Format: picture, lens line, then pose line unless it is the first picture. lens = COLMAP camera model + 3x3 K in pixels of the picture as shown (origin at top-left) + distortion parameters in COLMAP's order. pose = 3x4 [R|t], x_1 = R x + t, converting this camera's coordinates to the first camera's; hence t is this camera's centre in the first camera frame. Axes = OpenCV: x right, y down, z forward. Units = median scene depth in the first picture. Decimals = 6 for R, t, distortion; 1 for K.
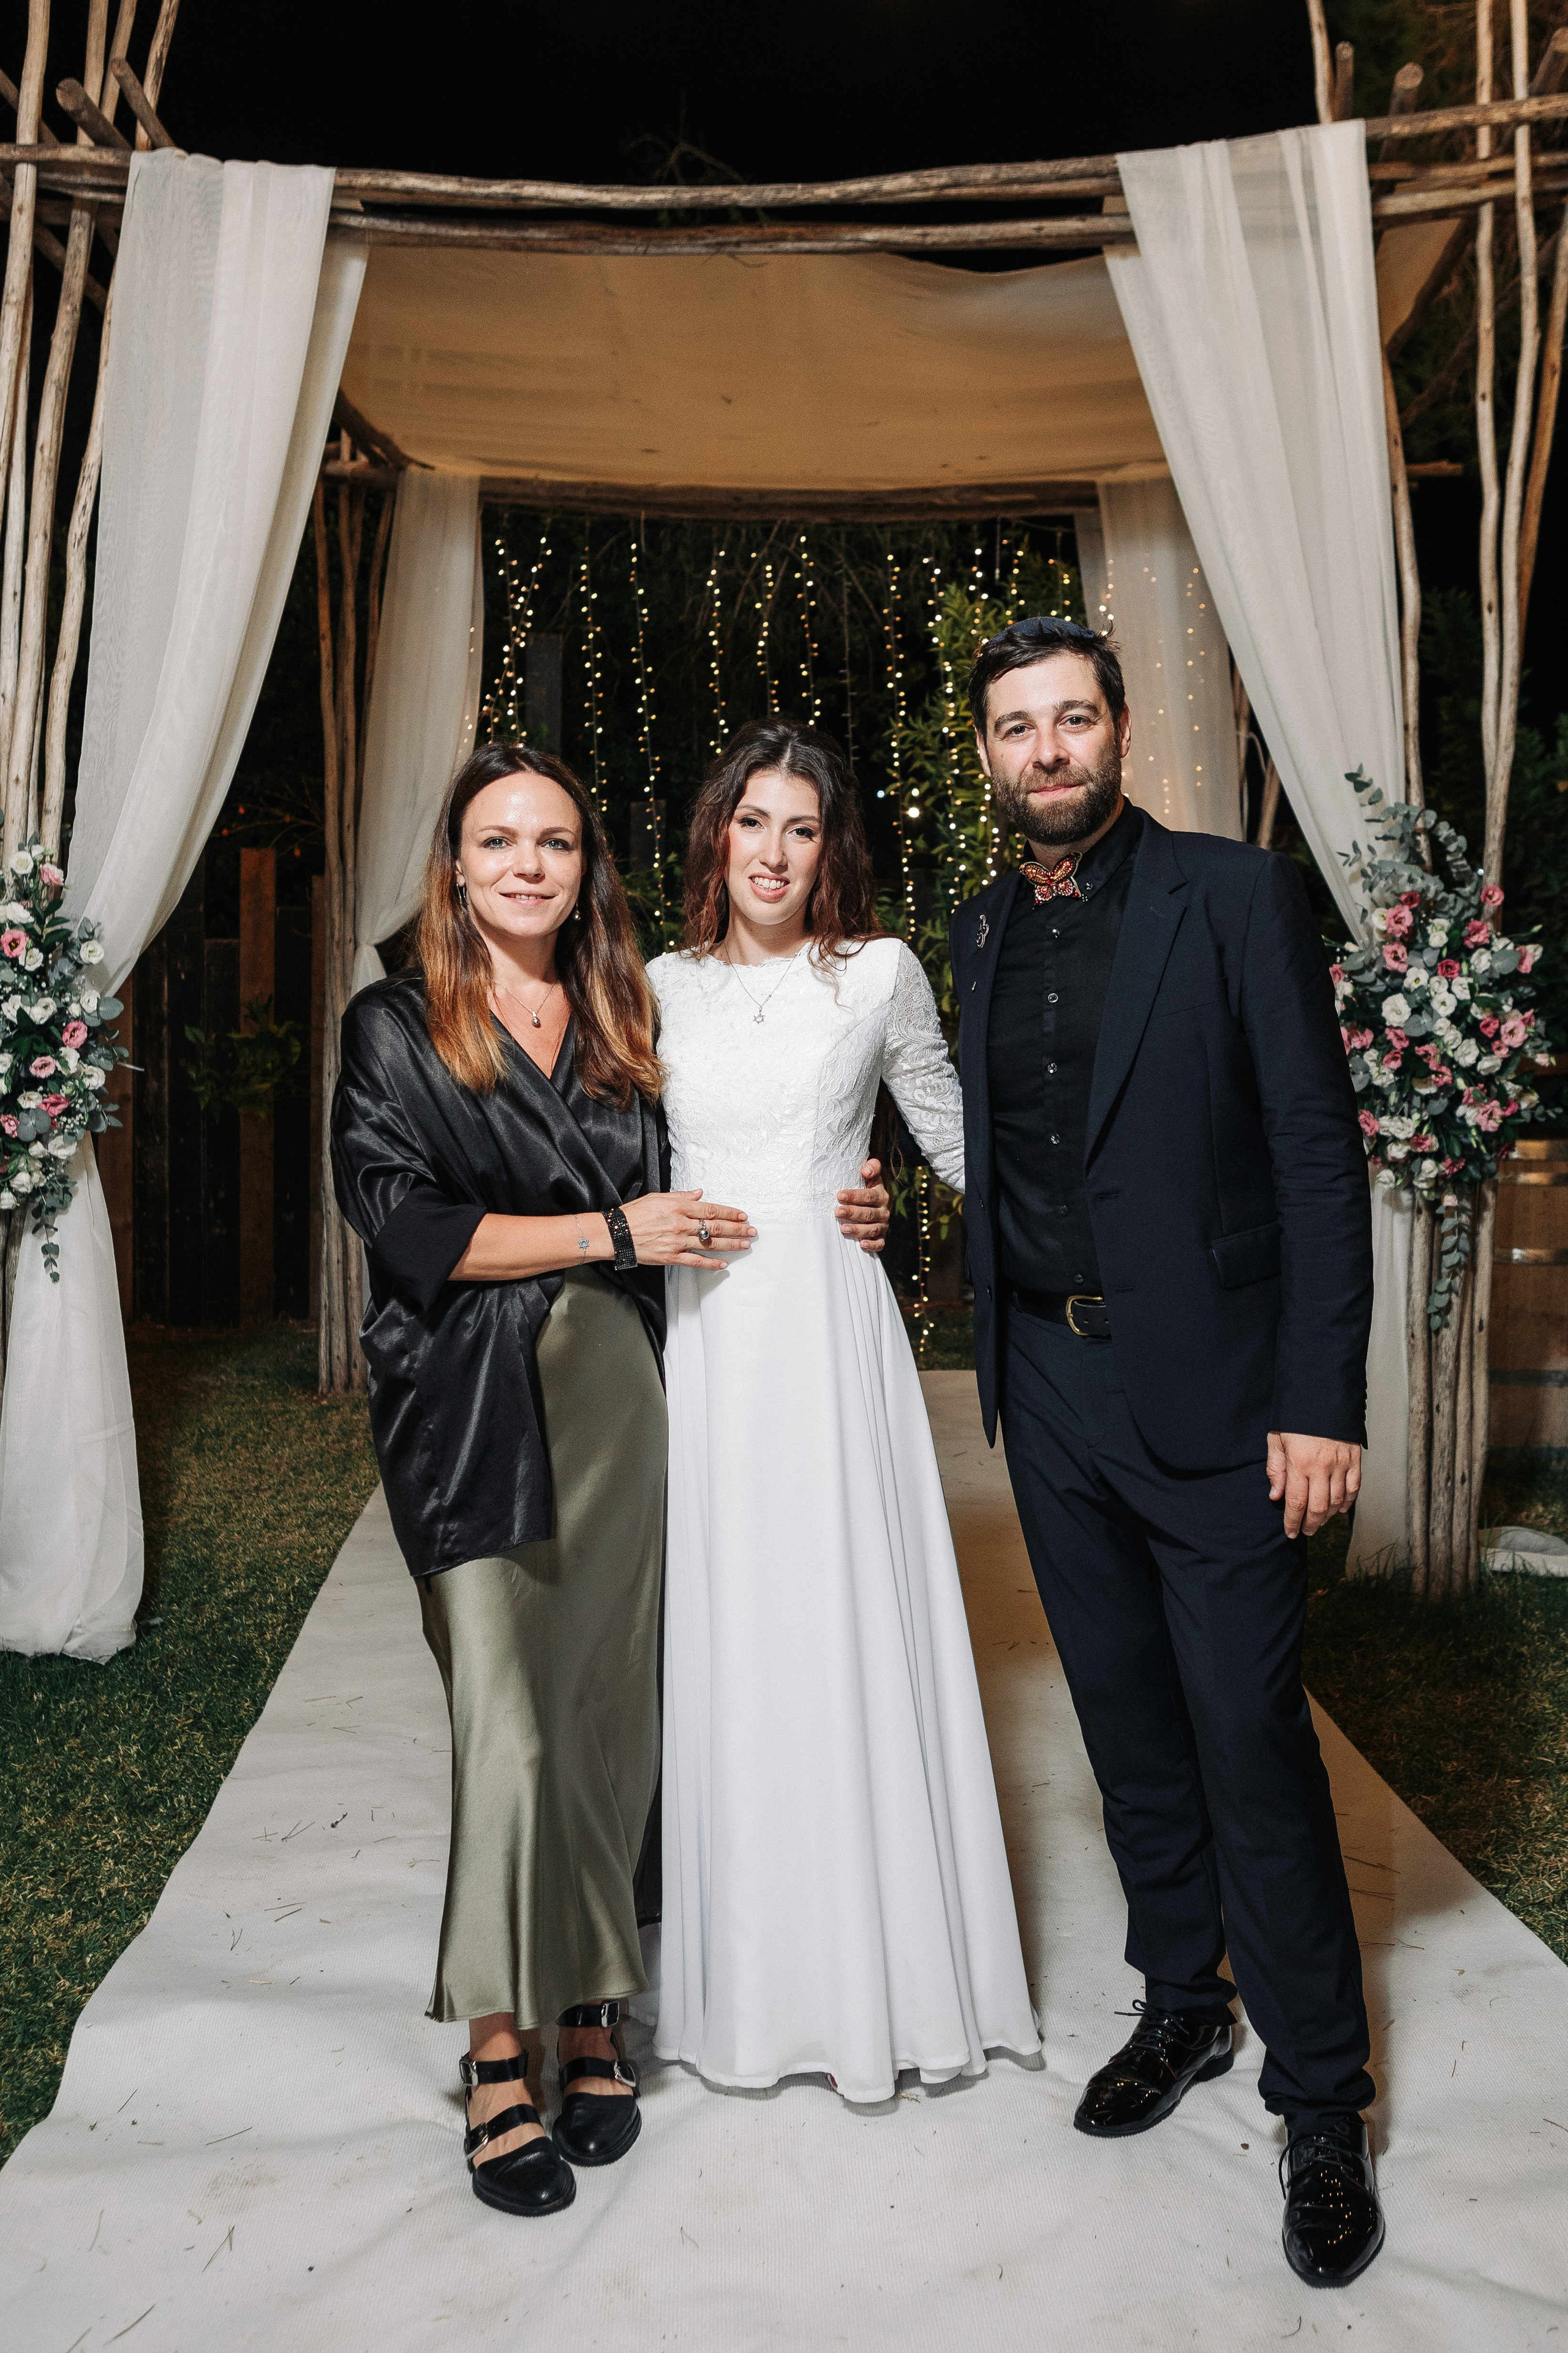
lens RADIAL K [[2374.2, 0, 815.7], [0, 2374.2, 1129.8], [0, 0, 1]] dist [0.029985, 0.000000]
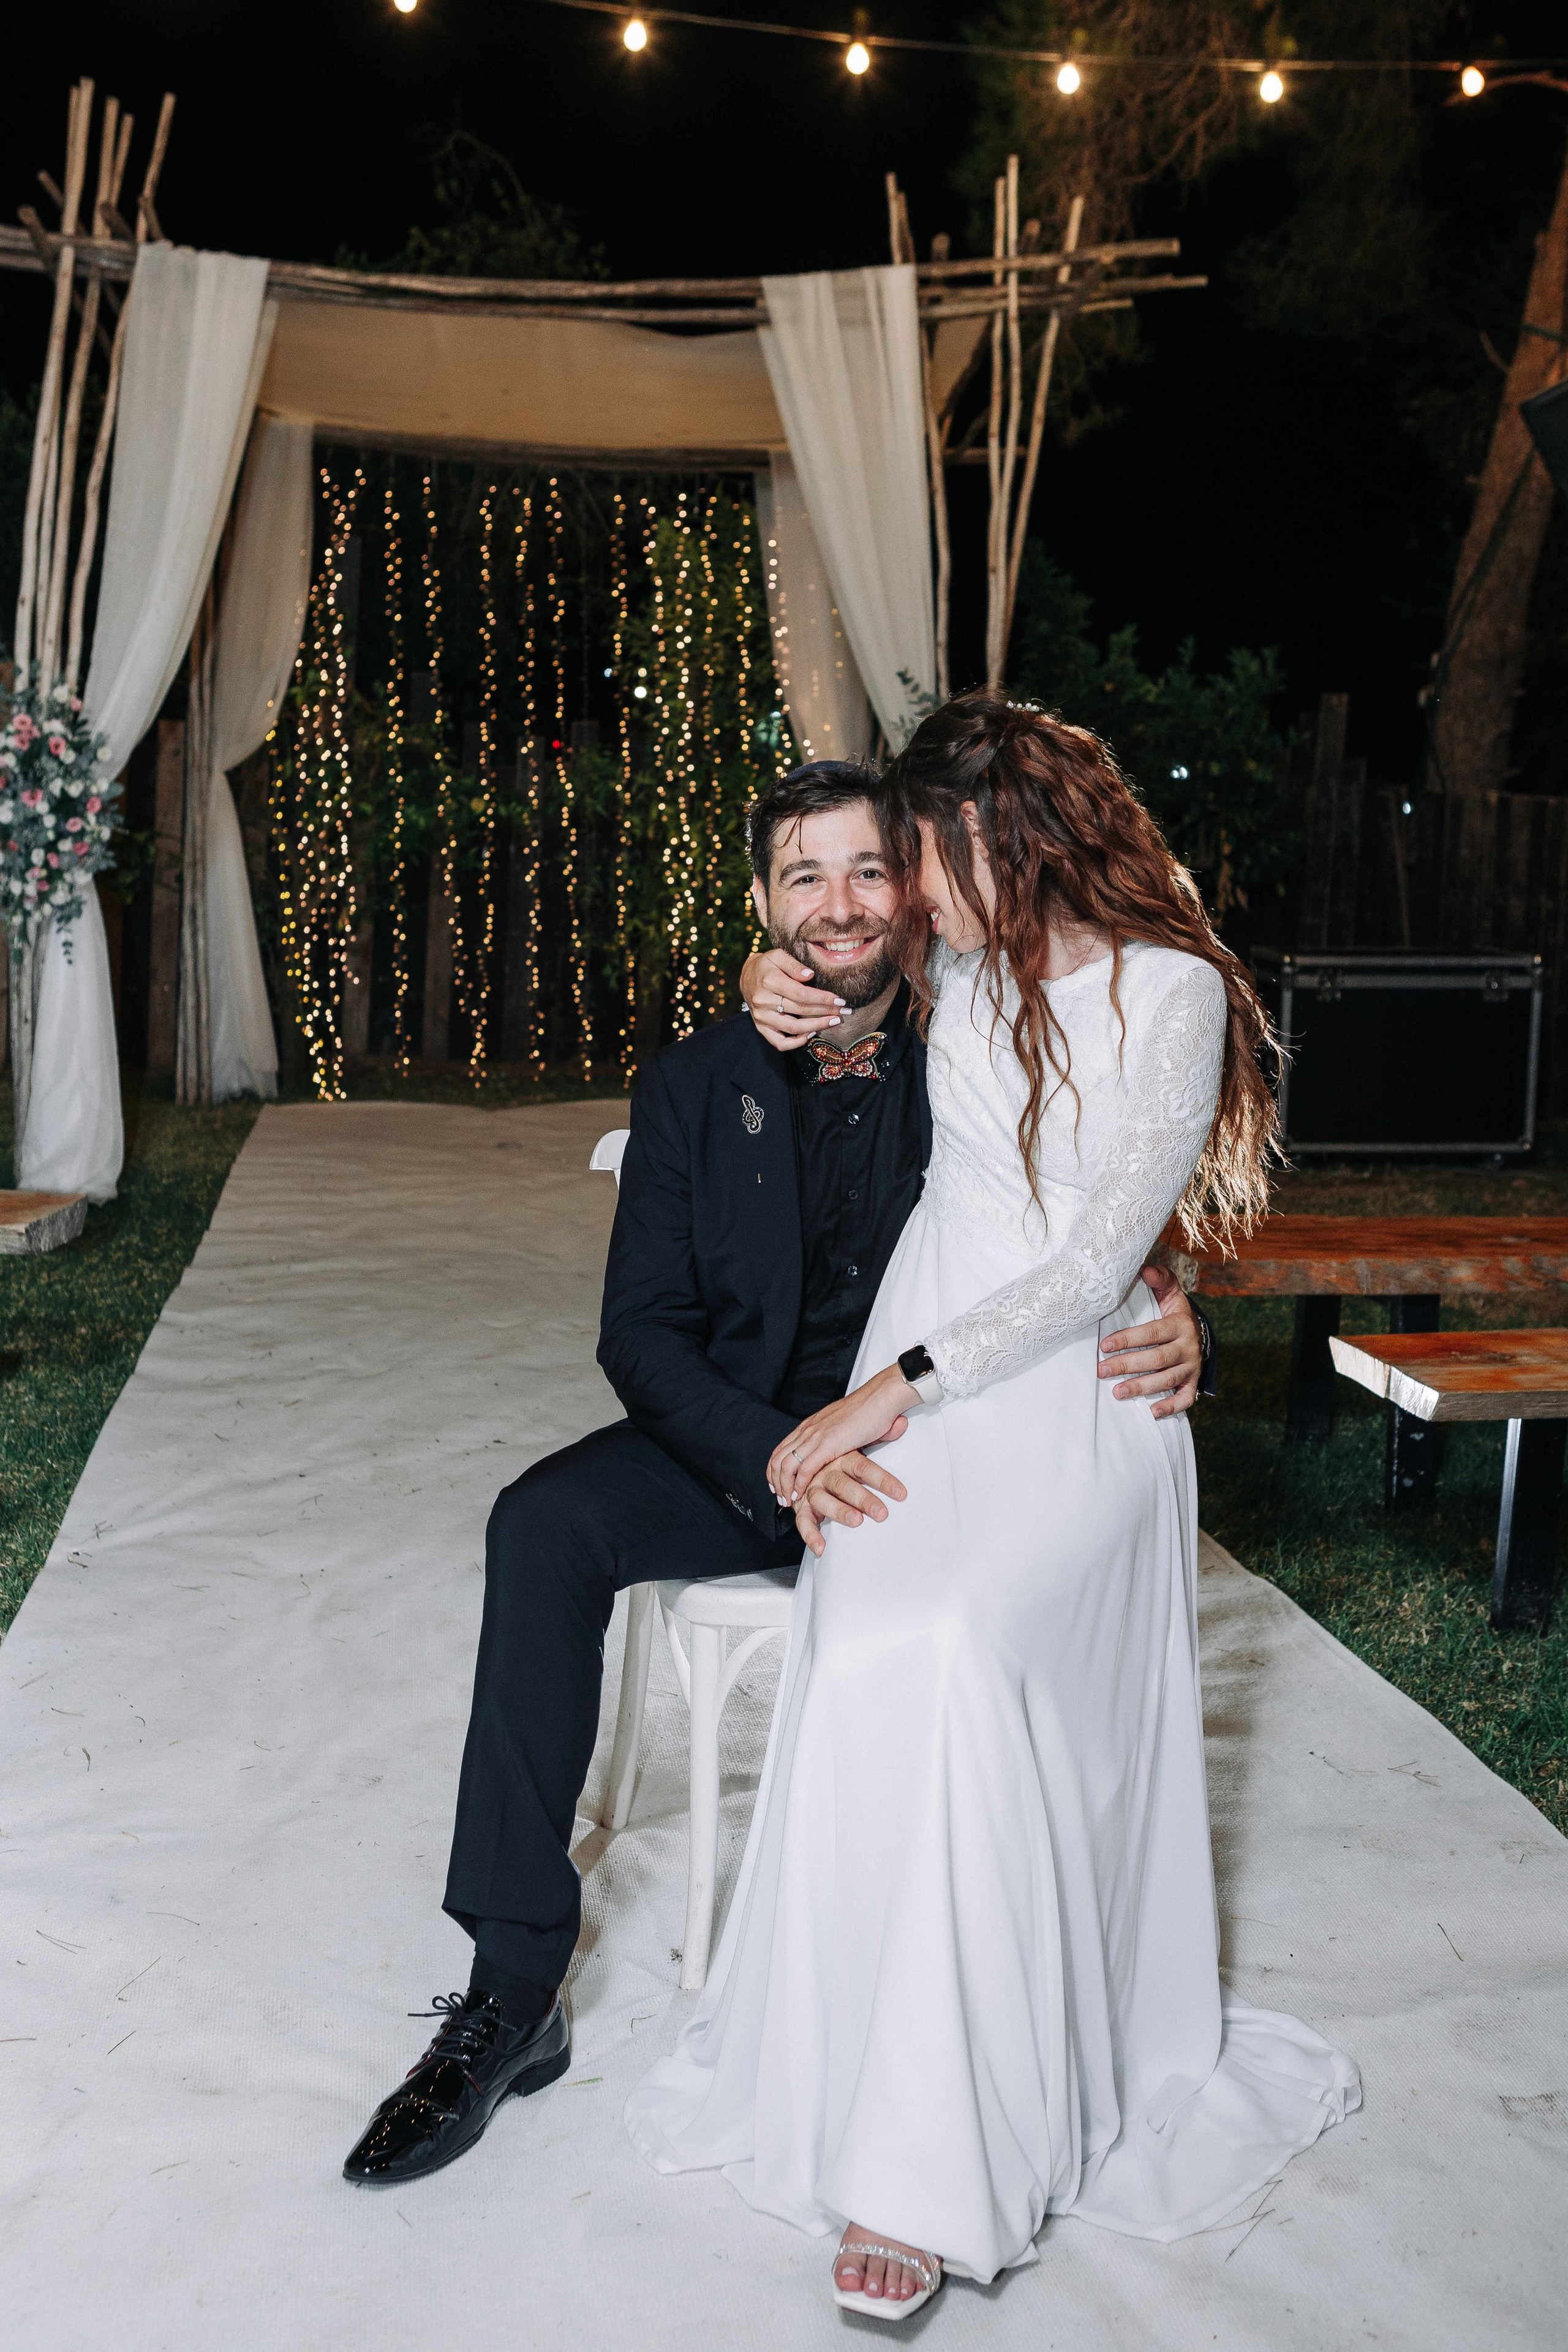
lens RADIAL K [[2373.4, 0, 729.5], [0, 2373.4, 1110.0], [0, 0, 1]] dist [0.029985, 0.000000]
pose [[0.996249, 0.024338, 0.083041, -0.014488], [-0.027715, 0.998825, 0.039764, 0.083799], [-0.081976, -0.041917, 0.995752, -0.593701]]
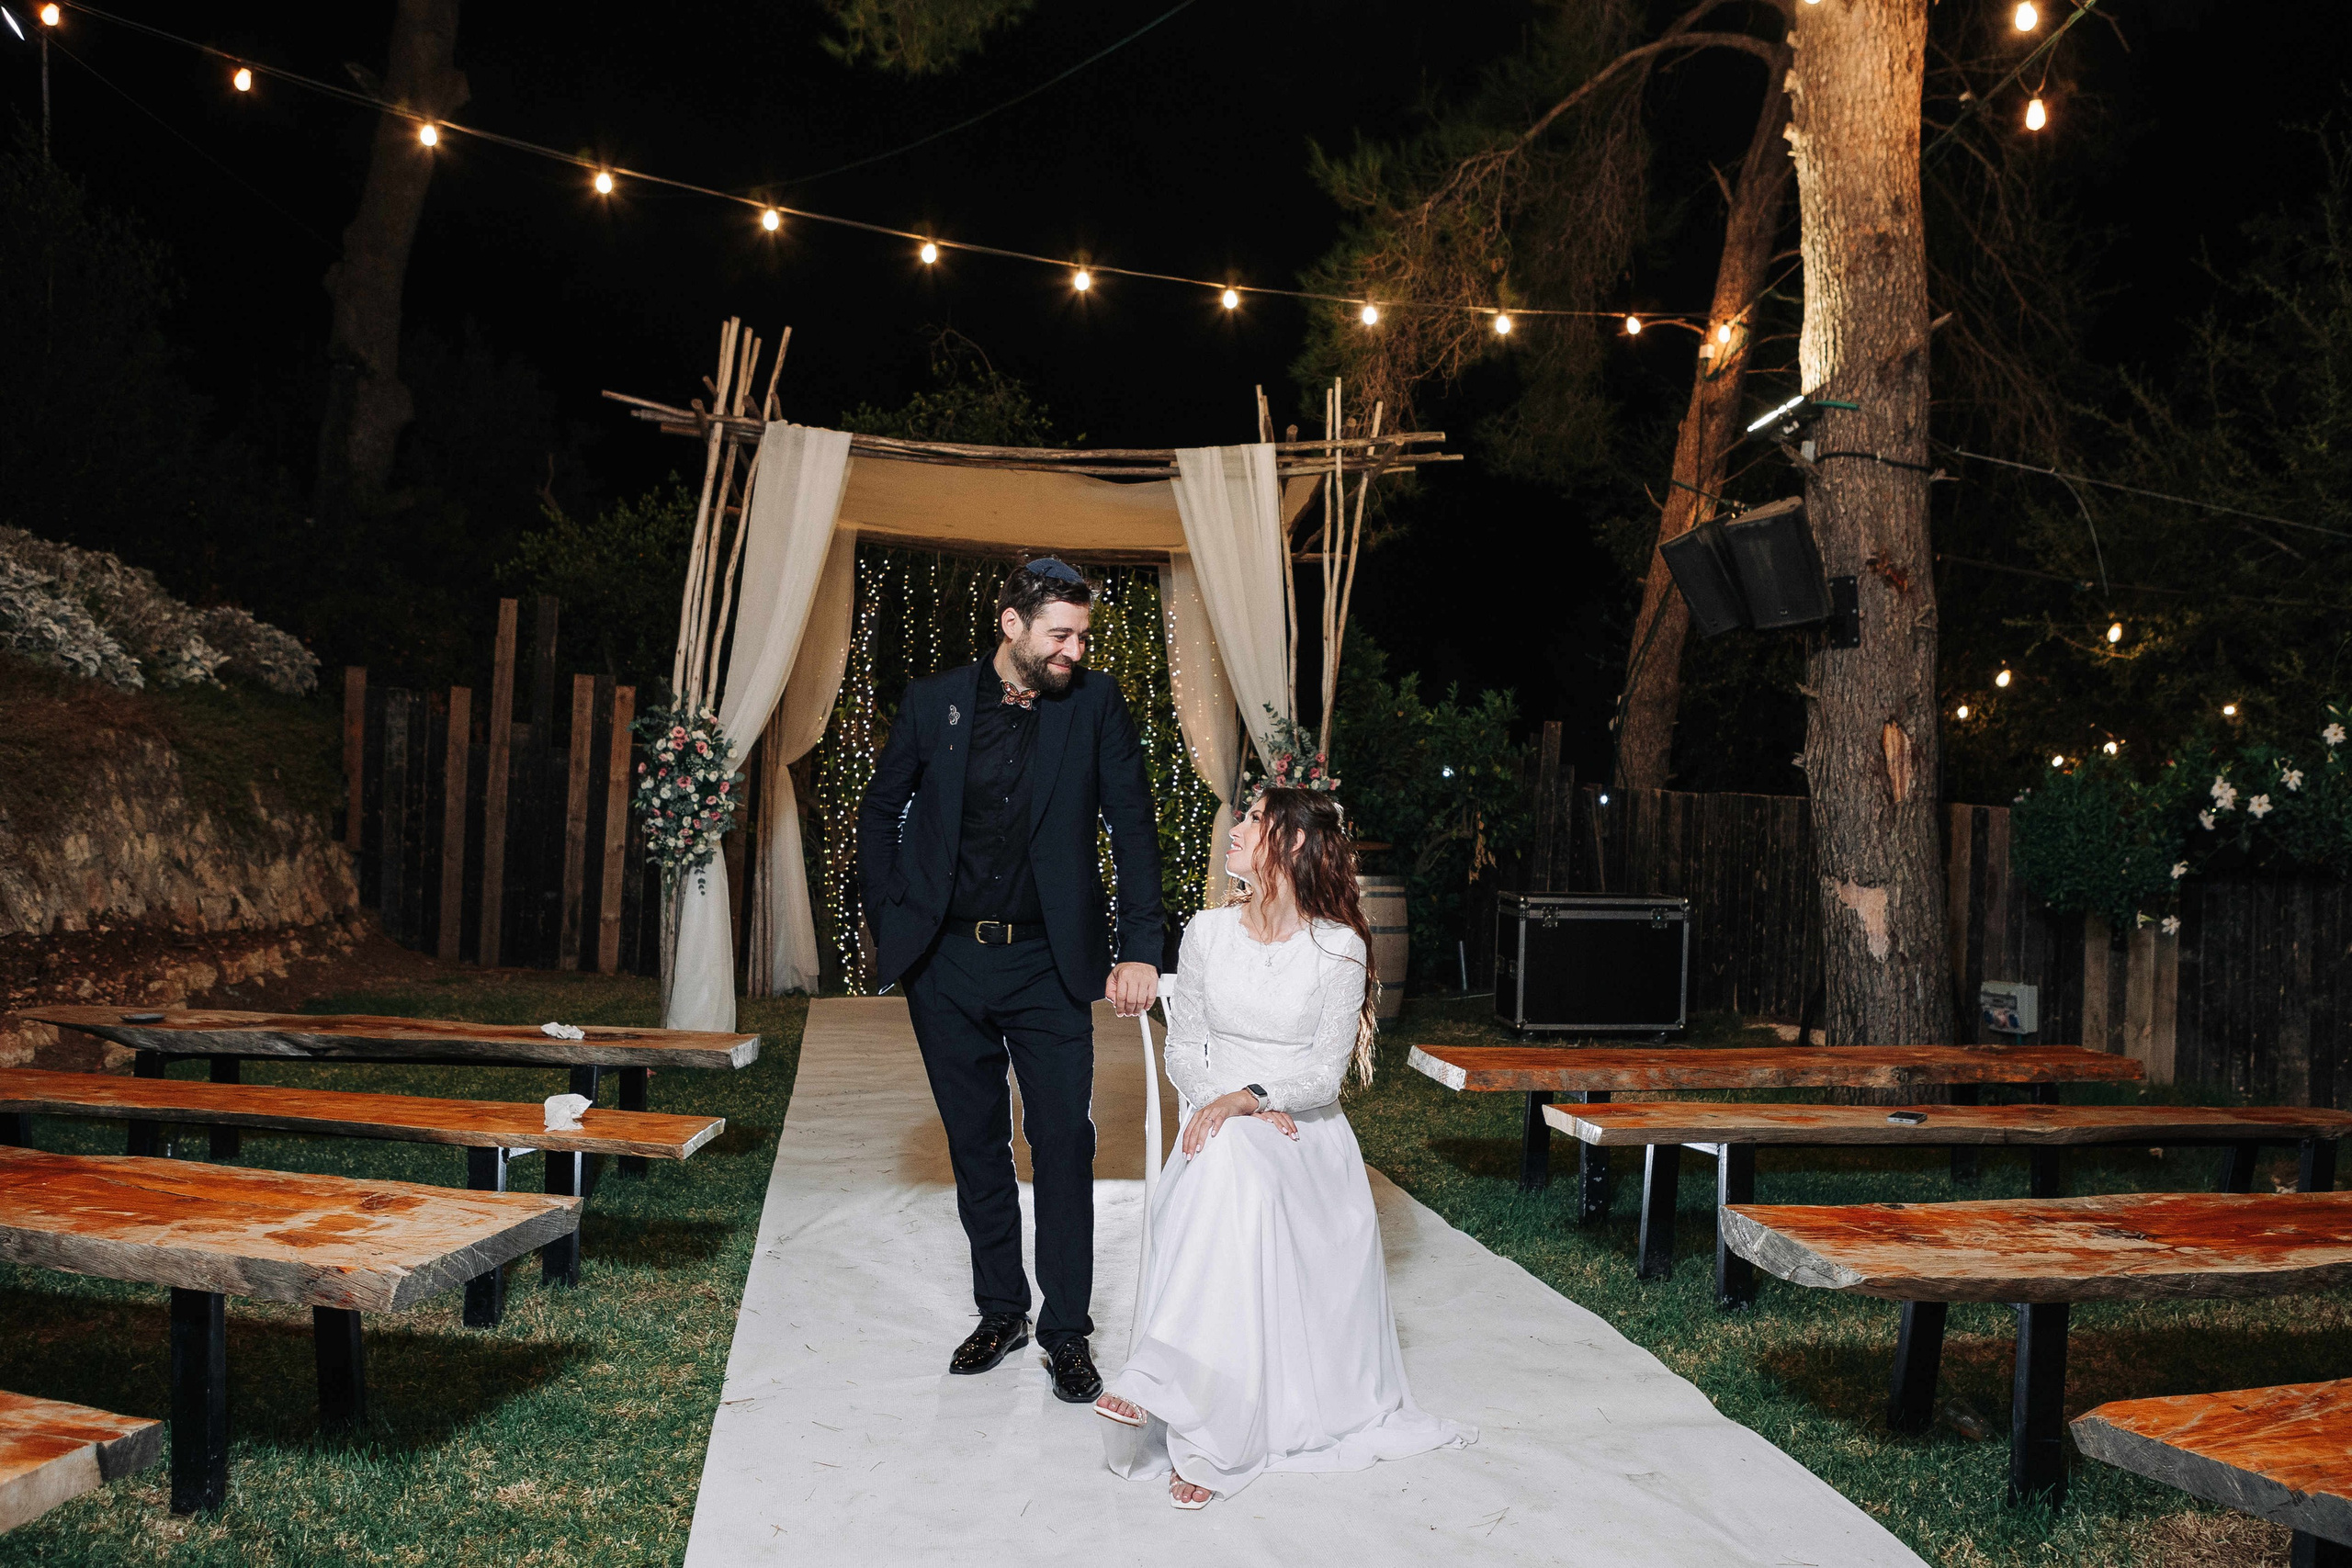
lens RADIAL K [[1809.7, 0, 1222.1], [0, 1809.7, 888.4], [0, 0, 1]] dist [-0.049766, 0.042329]
pose [[0.988936, 0.037770, 0.143453, -0.072425], [-0.032734, 0.998767, -0.037310, 0.104897], [-0.144685, 0.032201, 0.988954, -0.792600]]
